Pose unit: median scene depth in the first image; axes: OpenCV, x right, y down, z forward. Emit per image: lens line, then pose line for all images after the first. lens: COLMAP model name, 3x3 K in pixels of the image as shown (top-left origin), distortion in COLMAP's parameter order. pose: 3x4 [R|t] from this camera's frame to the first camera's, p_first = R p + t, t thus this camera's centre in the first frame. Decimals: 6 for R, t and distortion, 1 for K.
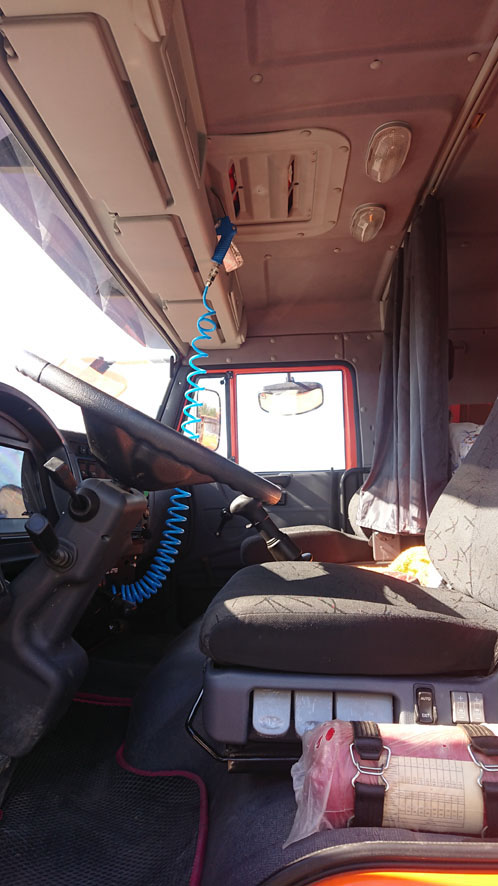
lens RADIAL K [[618.6, 0, 250.2], [0, 618.6, 439.5], [0, 0, 1]] dist [0.007564, 0.001476]
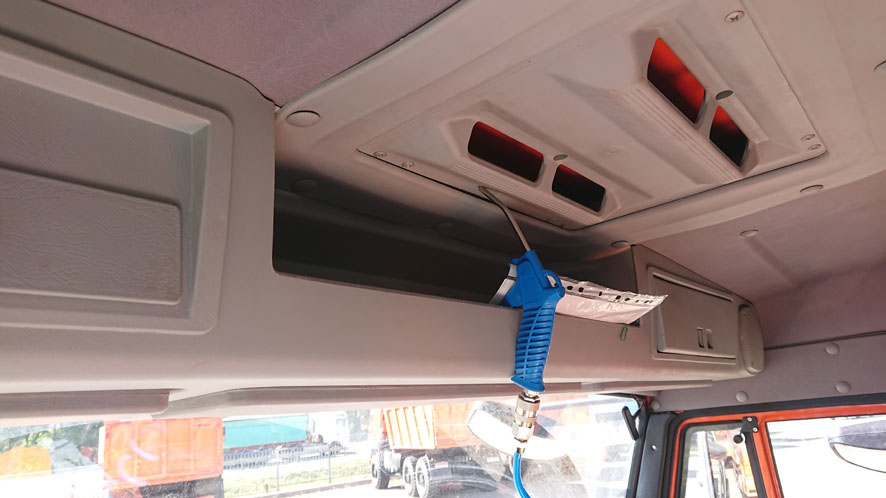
lens RADIAL K [[618.6, 0, 443.2], [0, 618.6, 253.9], [0, 0, 1]] dist [0.007564, 0.001476]
pose [[0.806836, -0.200842, -0.555588, 0.080320], [0.133120, 0.978060, -0.160244, -0.207632], [0.575582, 0.055331, 0.815870, 0.458557]]
